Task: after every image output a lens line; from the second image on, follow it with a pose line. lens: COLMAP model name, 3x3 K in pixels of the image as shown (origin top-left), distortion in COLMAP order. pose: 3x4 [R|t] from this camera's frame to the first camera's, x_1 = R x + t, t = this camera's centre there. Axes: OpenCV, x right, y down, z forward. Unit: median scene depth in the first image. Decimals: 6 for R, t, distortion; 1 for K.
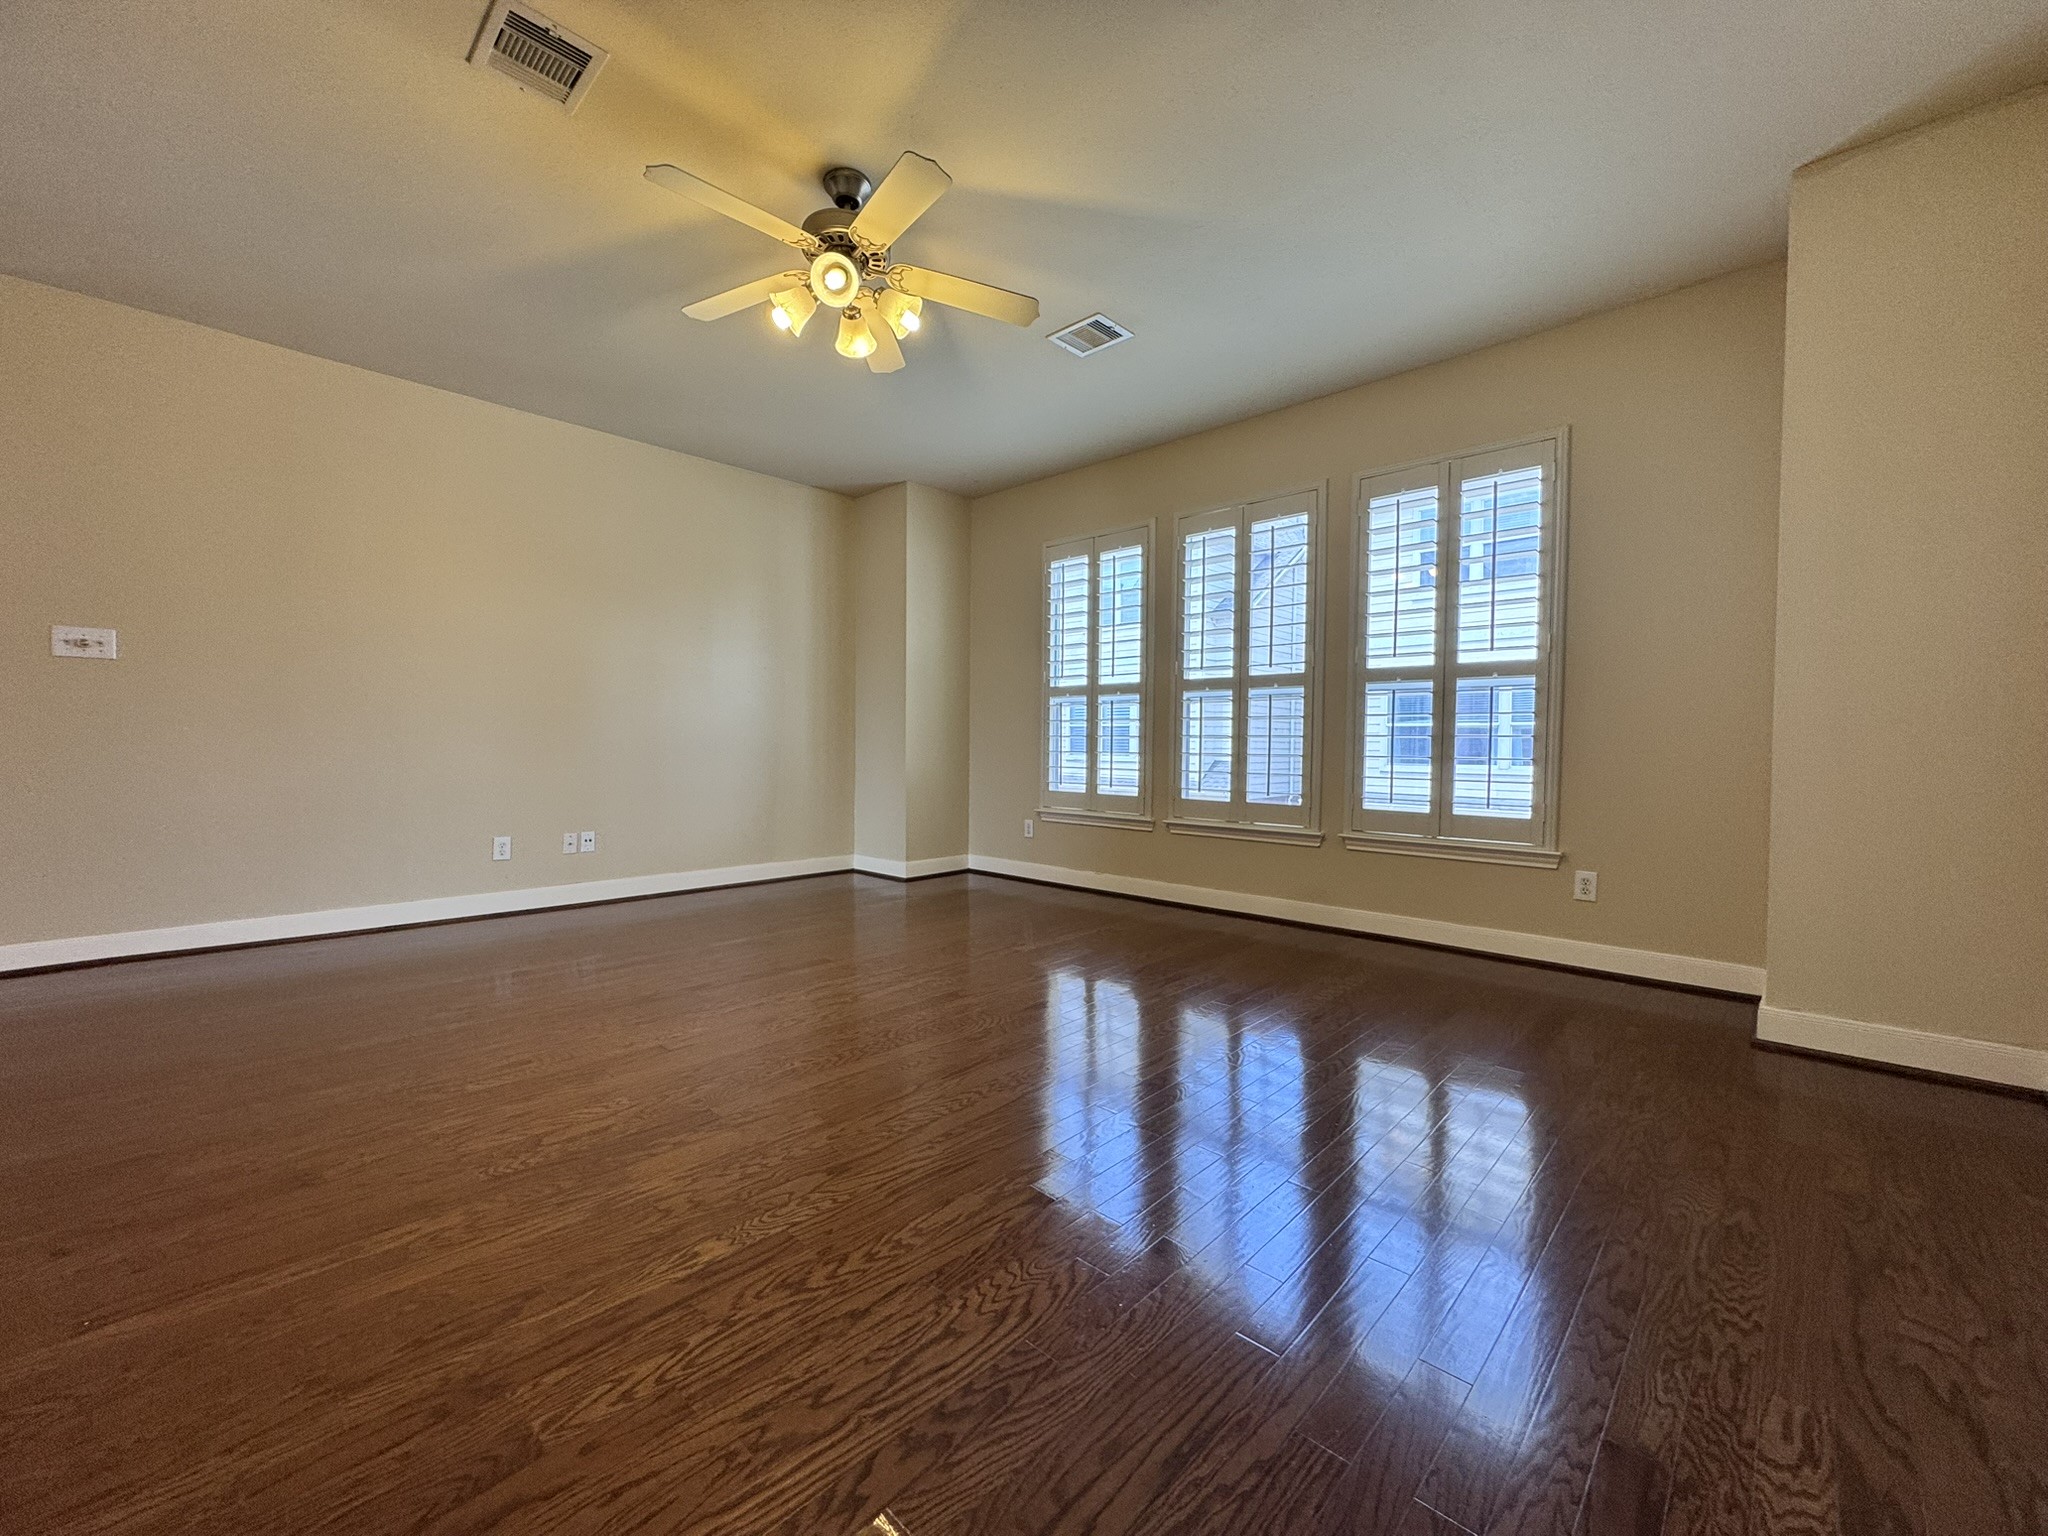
lens RADIAL K [[822.0, 0, 1016.6], [0, 822.0, 775.3], [0, 0, 1]] dist [0.004121, 0.000330]
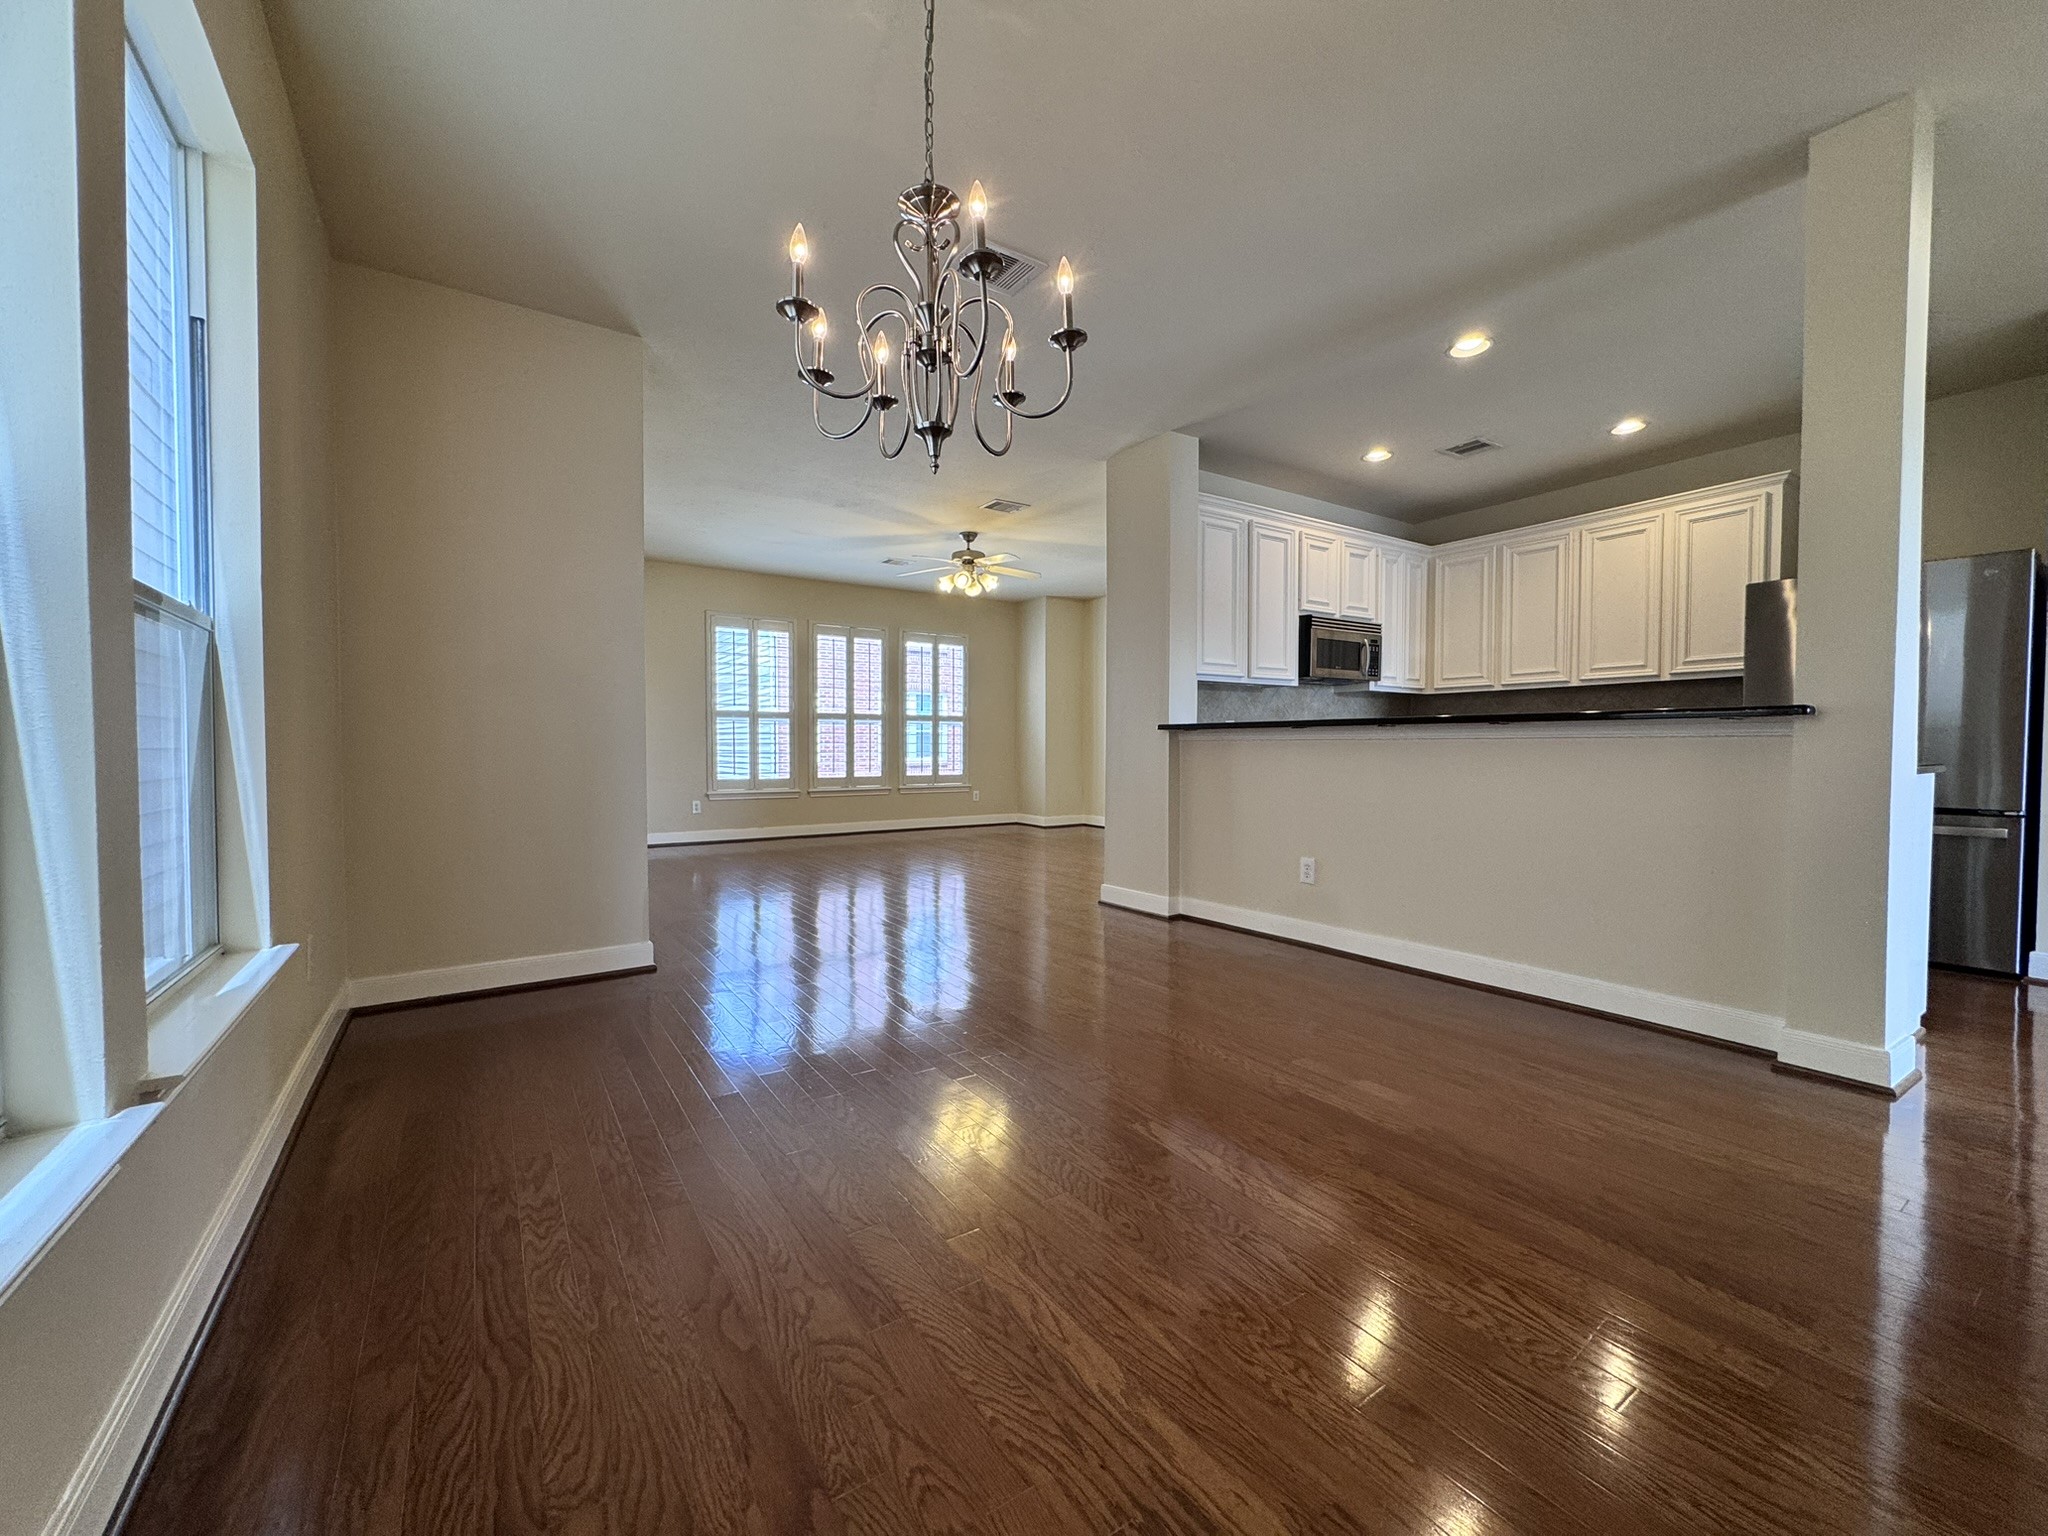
lens RADIAL K [[822.0, 0, 1031.5], [0, 822.0, 761.4], [0, 0, 1]] dist [0.004121, 0.000330]
pose [[0.188271, -0.018042, 0.981951, -1.581556], [0.043704, 0.998995, 0.009975, -0.006021], [-0.981144, 0.041037, 0.188870, 0.207241]]
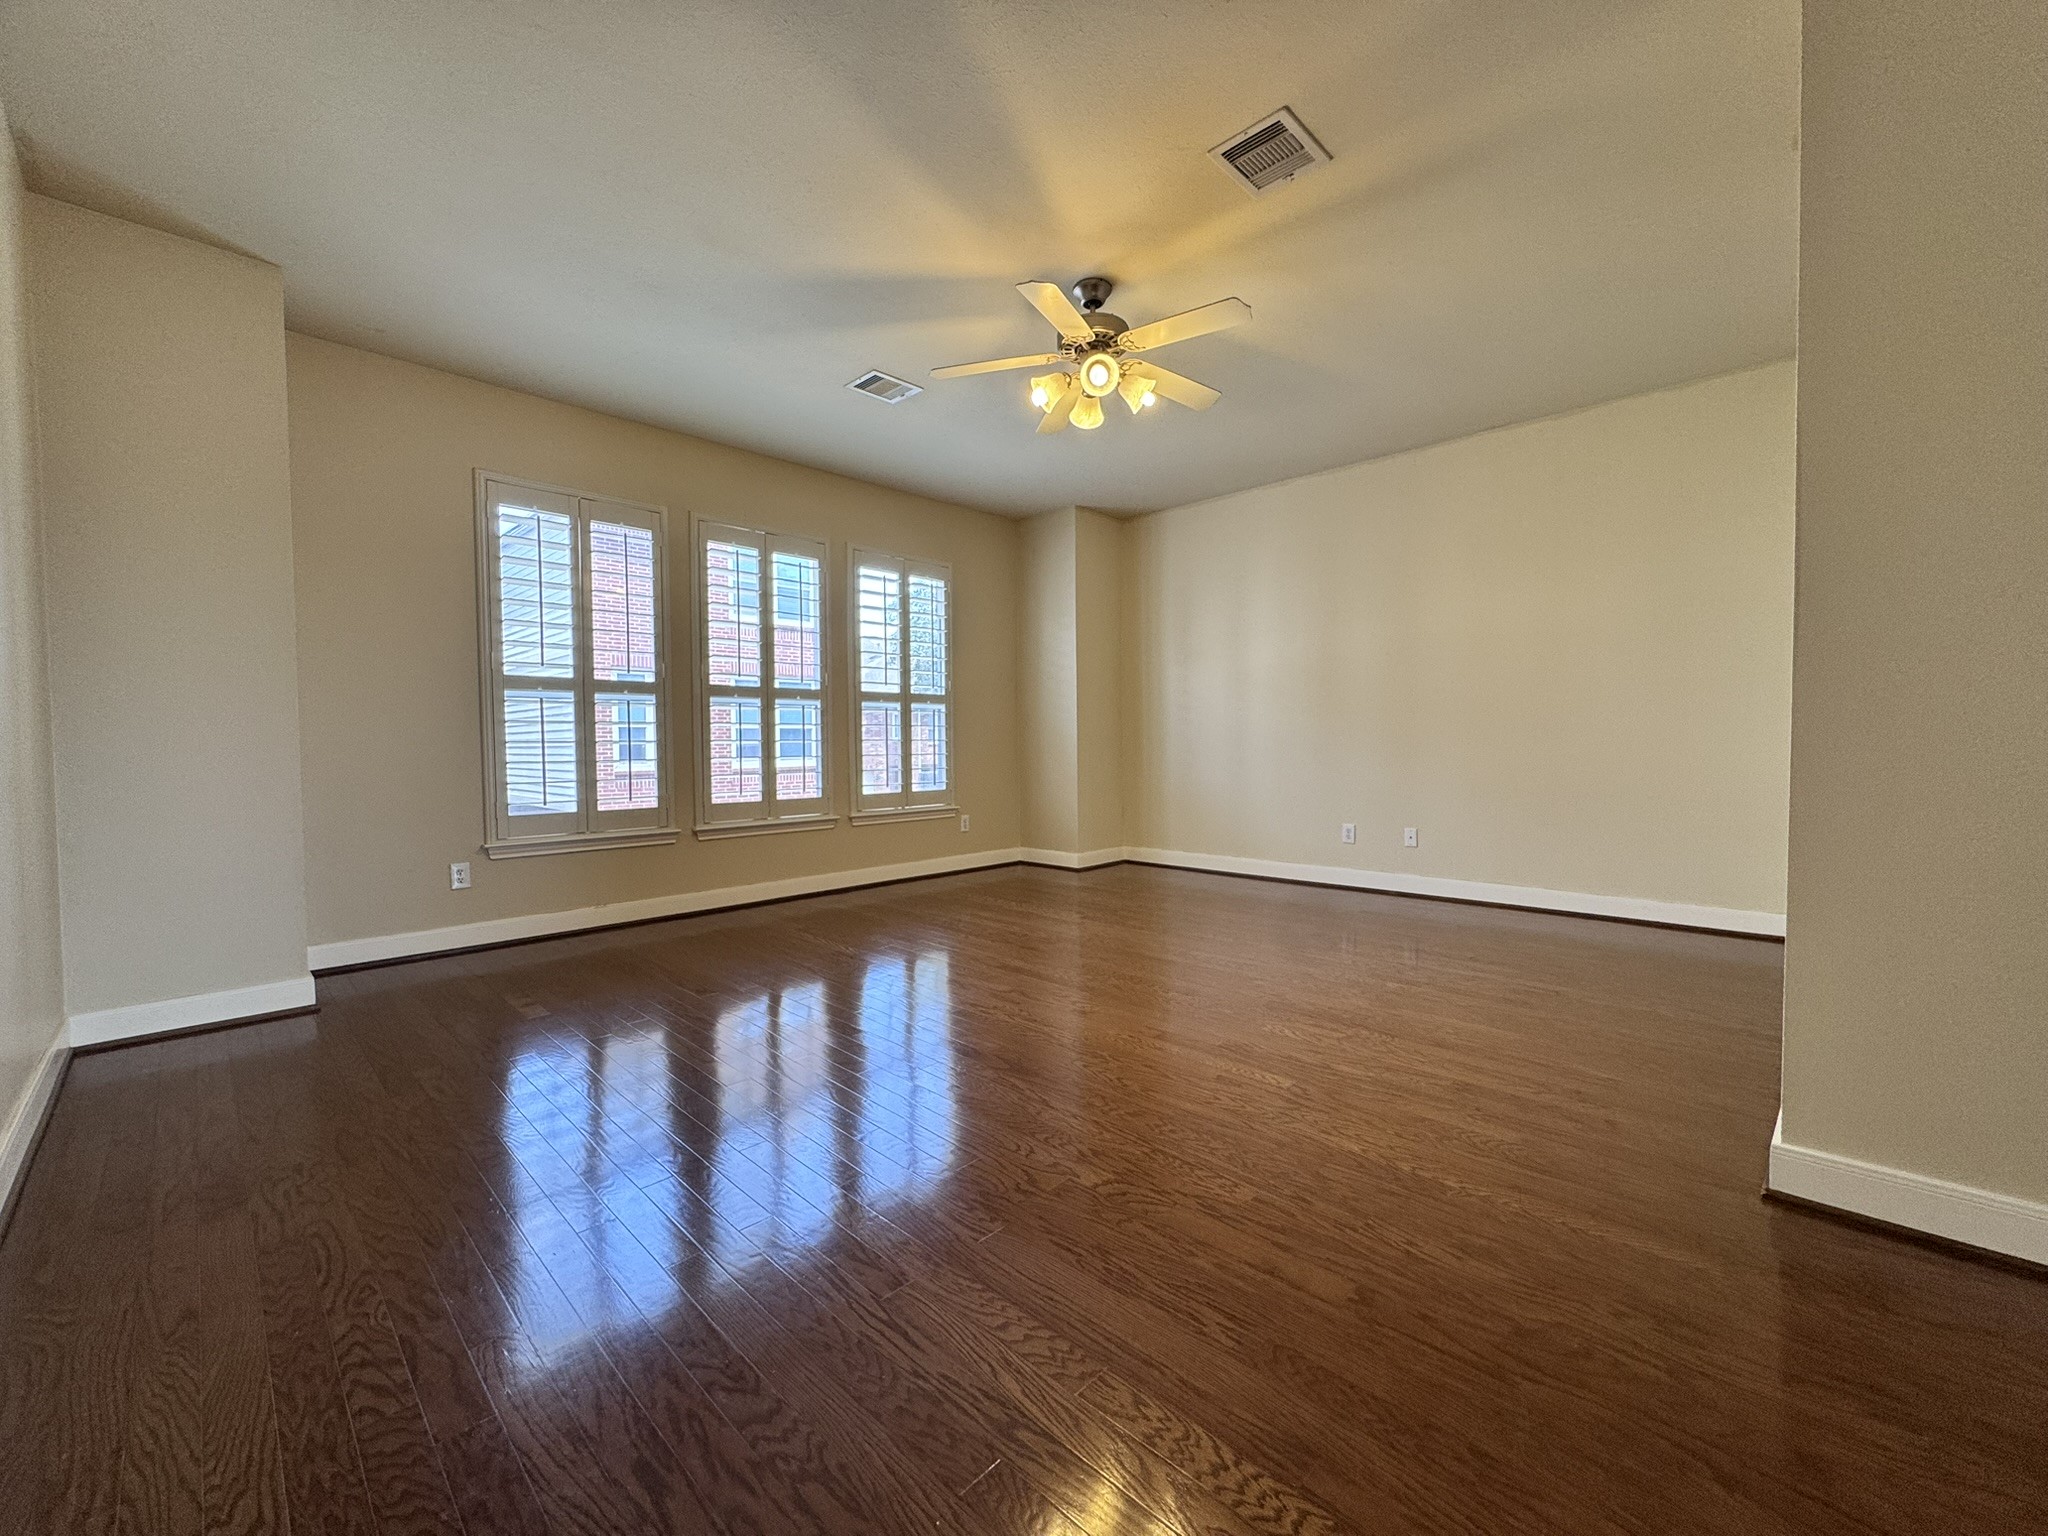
lens RADIAL K [[822.0, 0, 1028.4], [0, 822.0, 776.7], [0, 0, 1]] dist [0.004121, 0.000330]
pose [[-0.000751, -0.048613, 0.998817, -0.840549], [0.047193, 0.997703, 0.048594, -0.036675], [-0.998886, 0.047174, 0.001545, 0.653431]]
